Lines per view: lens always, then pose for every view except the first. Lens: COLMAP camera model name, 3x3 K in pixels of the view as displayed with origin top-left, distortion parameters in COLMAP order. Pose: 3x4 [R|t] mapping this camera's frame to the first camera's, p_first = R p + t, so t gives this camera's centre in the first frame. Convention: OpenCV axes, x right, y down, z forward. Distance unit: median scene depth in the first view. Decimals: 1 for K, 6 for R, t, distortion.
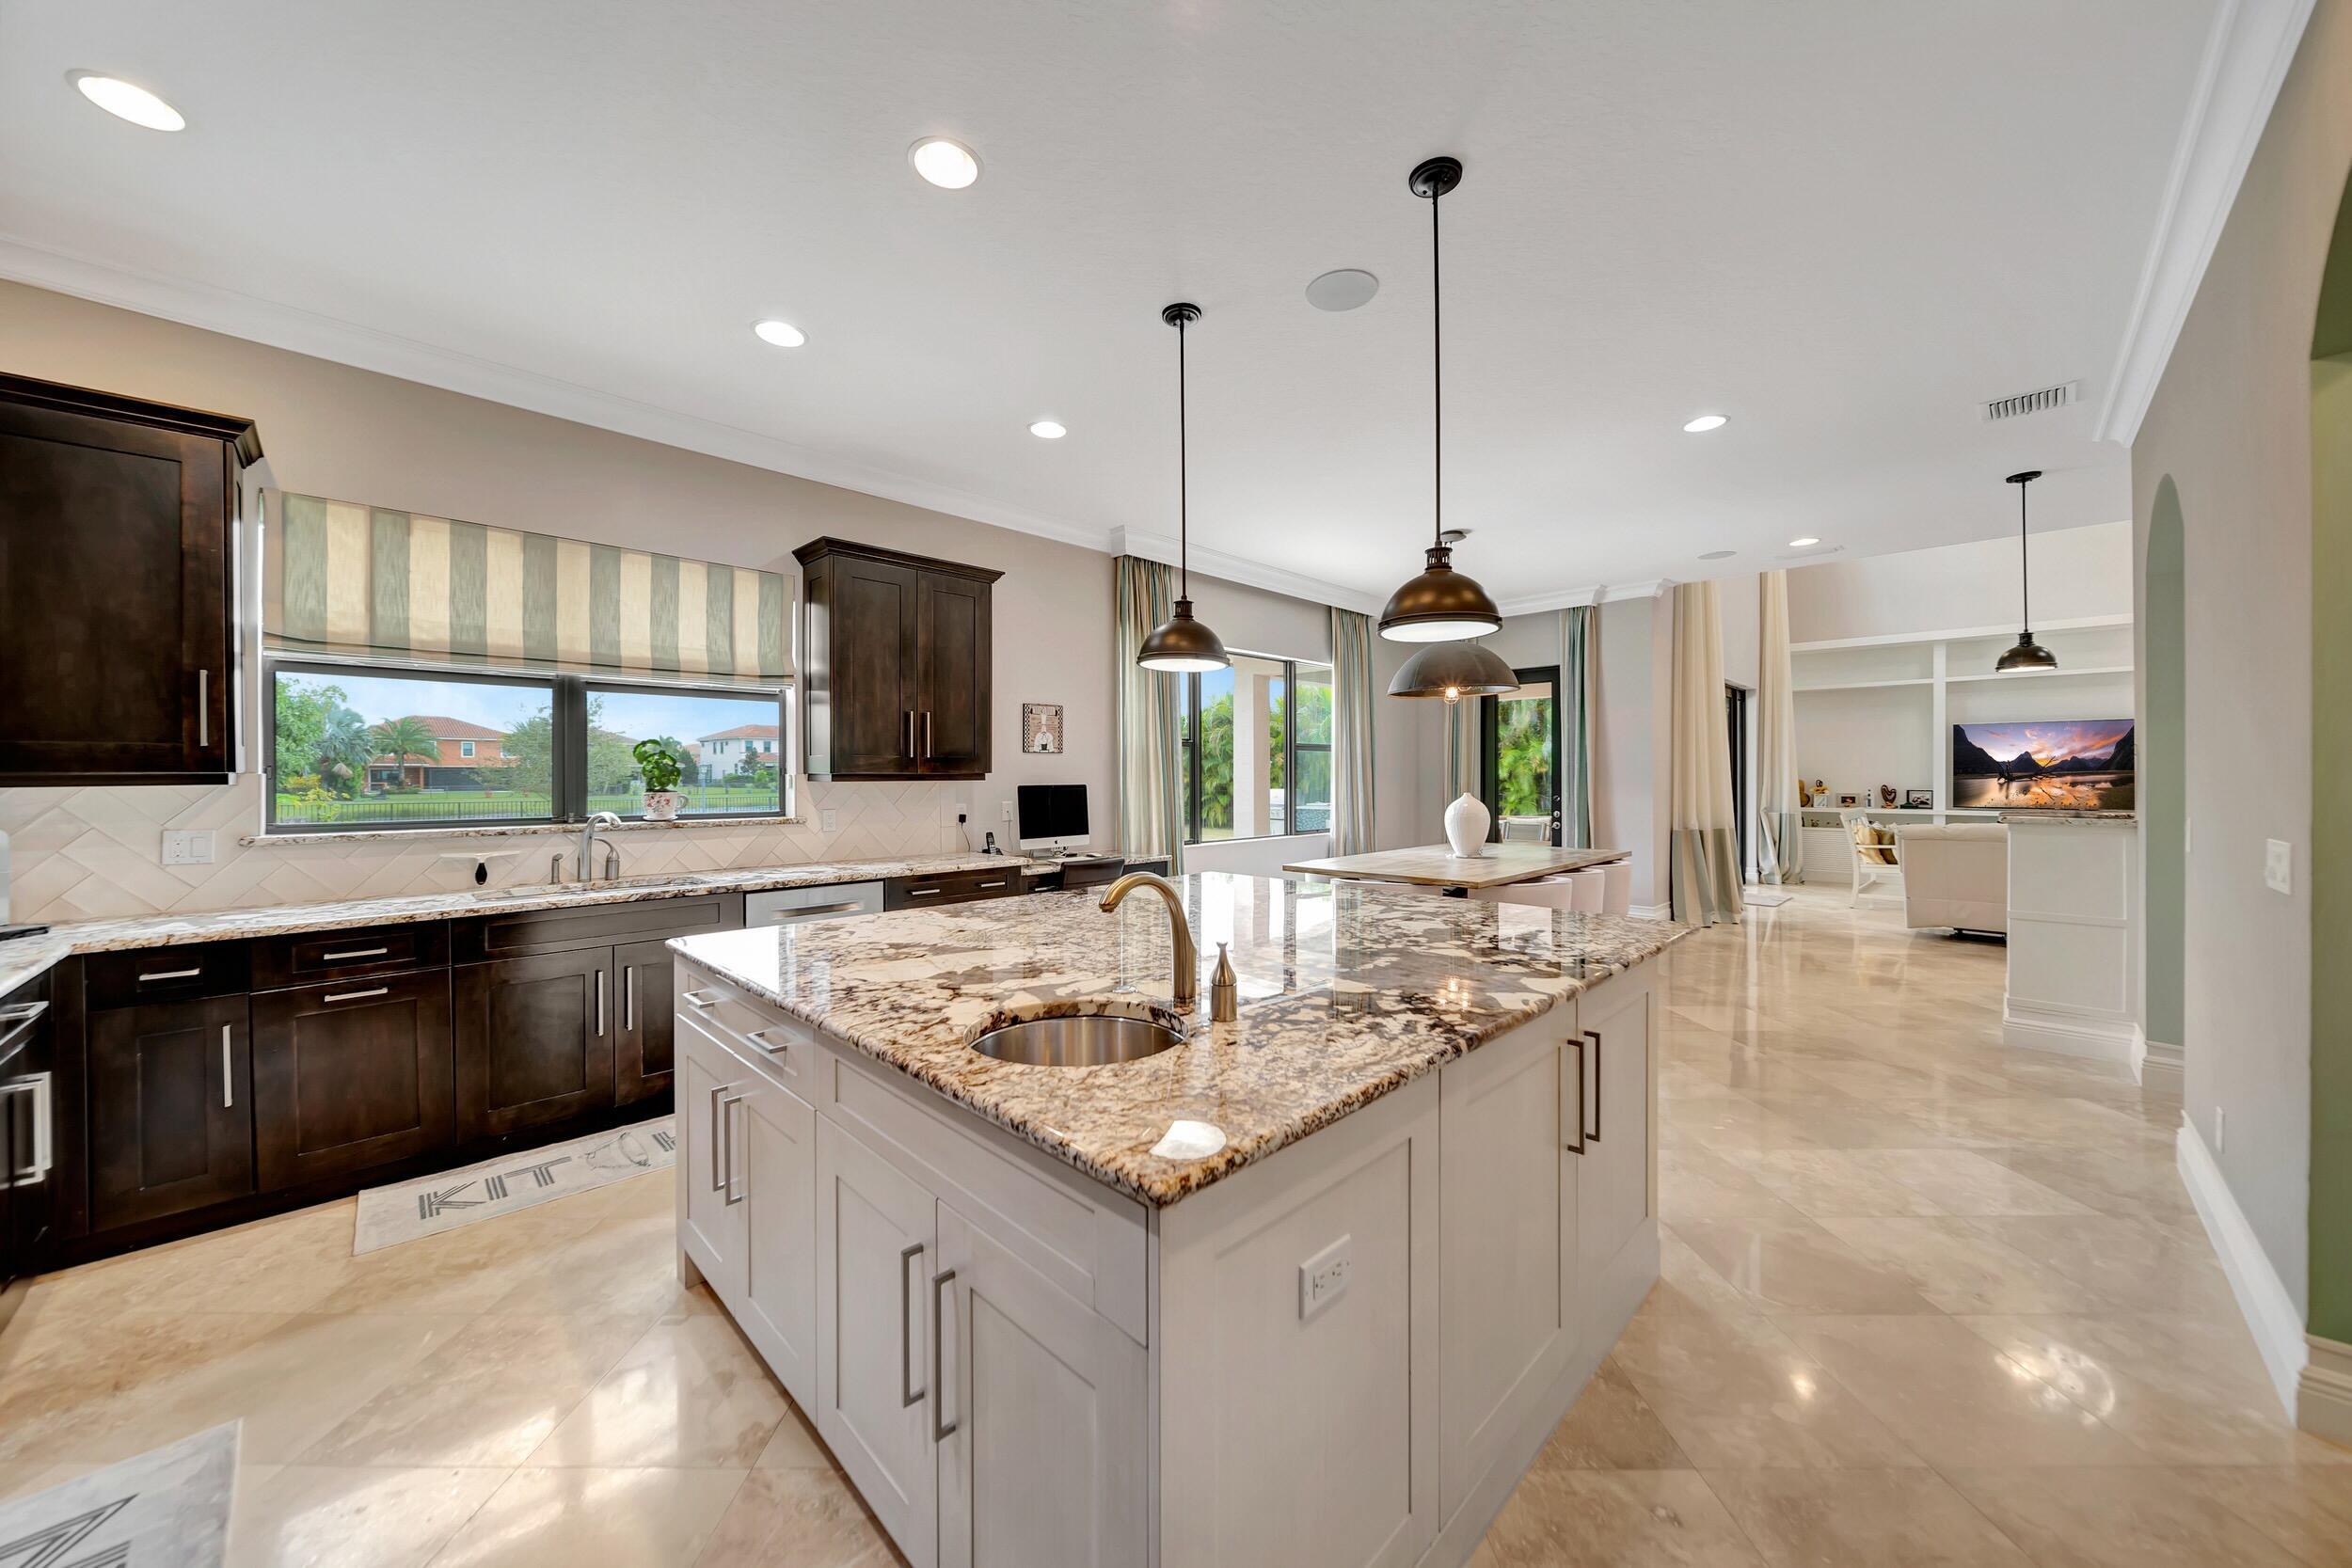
lens RADIAL K [[825.5, 0, 1165.6], [0, 825.5, 781.4], [0, 0, 1]] dist [-0.001650, -0.001057]
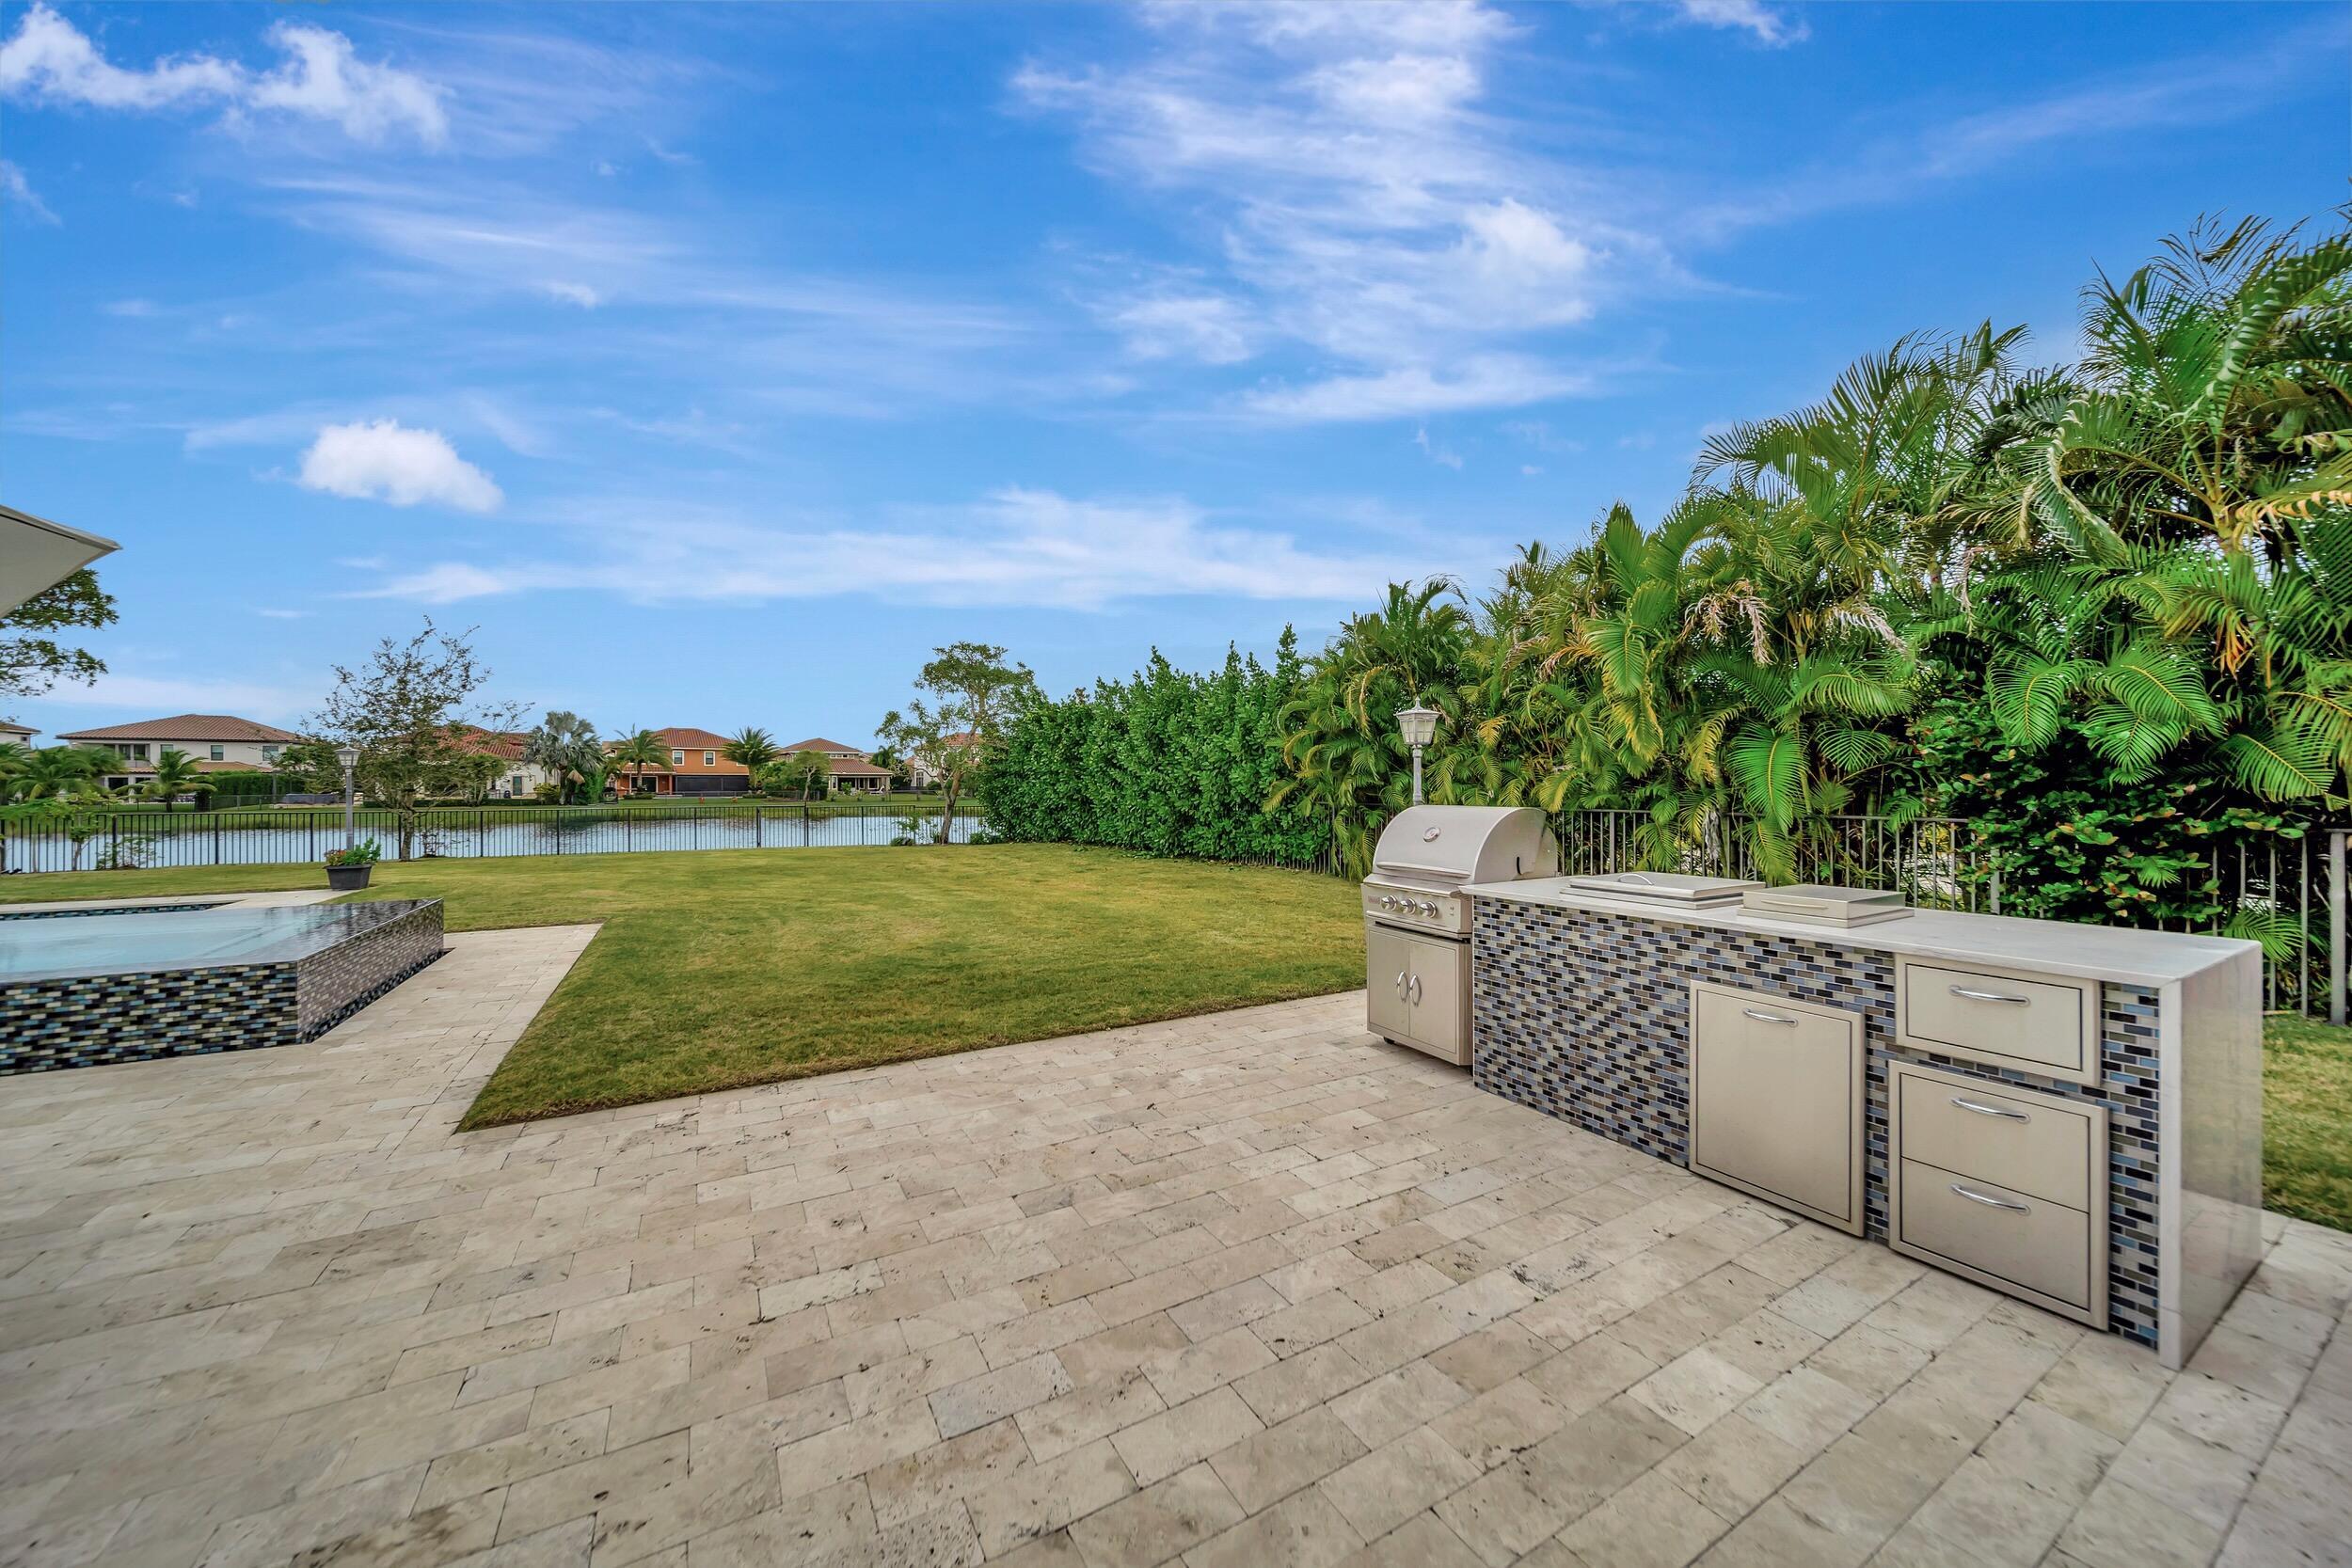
lens RADIAL K [[825.5, 0, 1173.8], [0, 825.5, 785.1], [0, 0, 1]] dist [-0.001650, -0.001057]
pose [[0.965276, 0.001843, -0.261226, 0.559968], [-0.003629, 0.999973, -0.006356, 0.016985], [0.261208, 0.007083, 0.965257, 3.205538]]
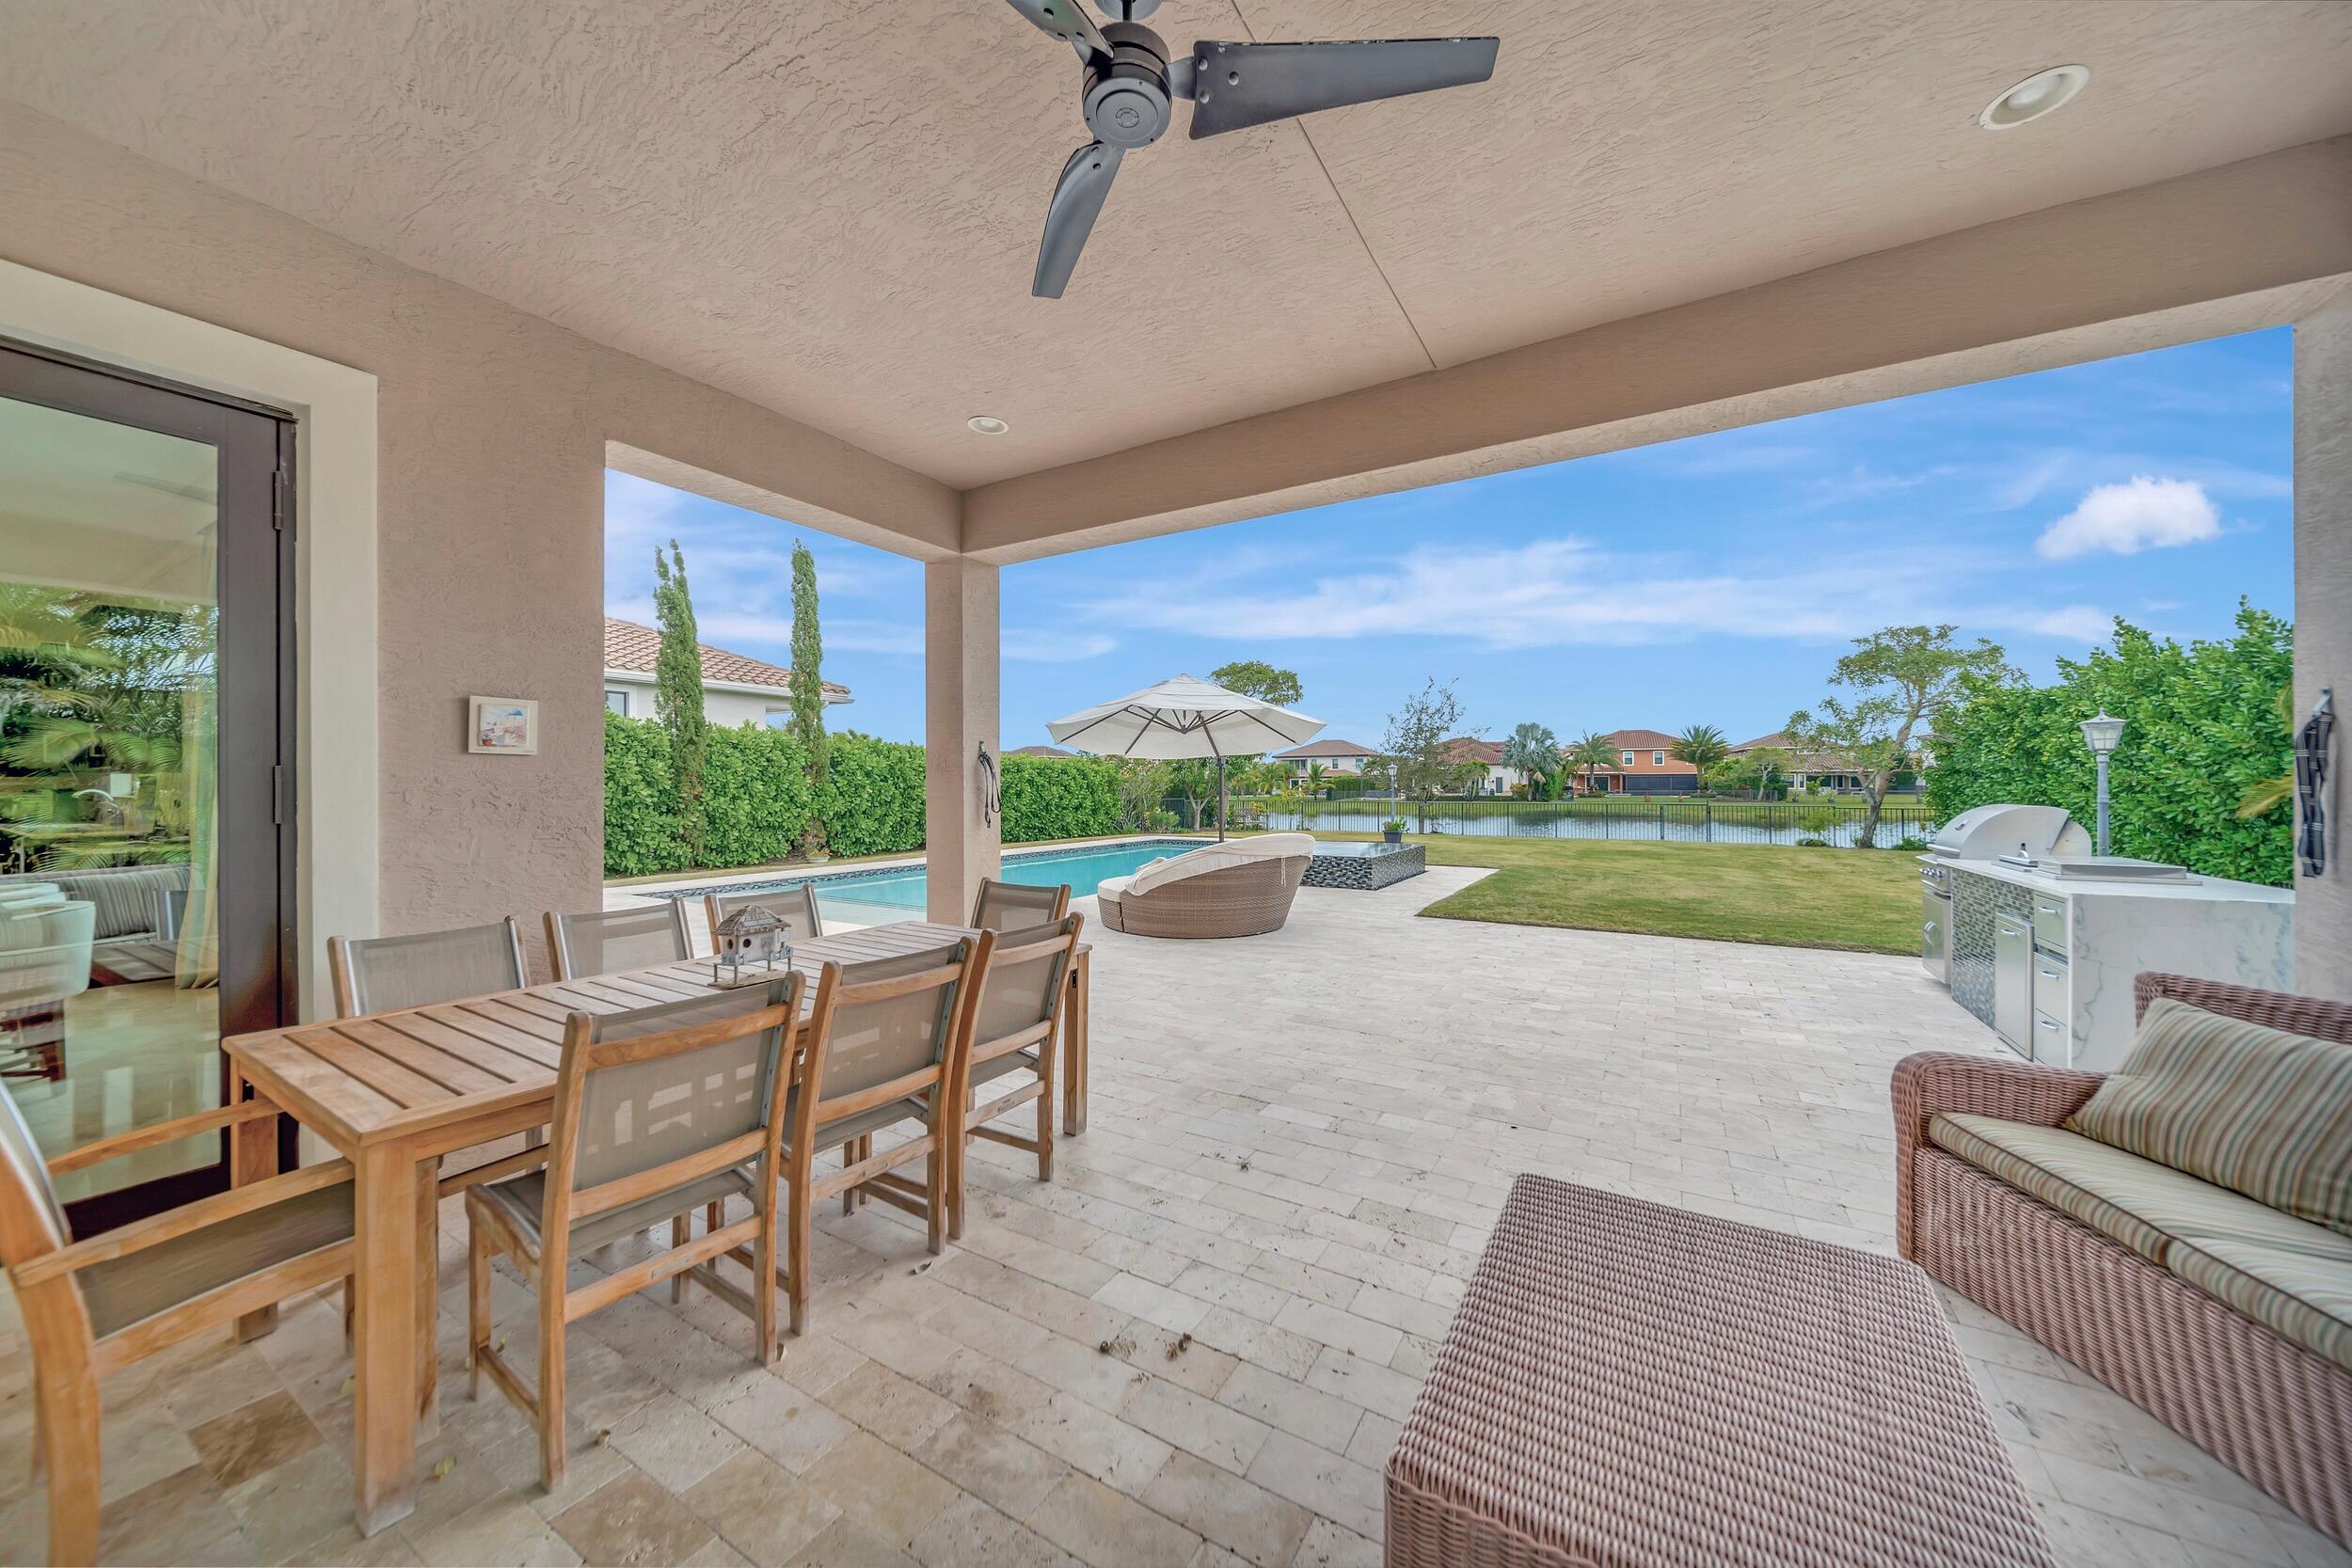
lens RADIAL K [[825.5, 0, 1165.1], [0, 825.5, 784.1], [0, 0, 1]] dist [-0.001650, -0.001057]
pose [[0.241695, 0.000667, -0.970352, 1.647239], [-0.005855, 0.999983, -0.000771, 0.009993], [0.970335, 0.005867, 0.241694, 2.627445]]
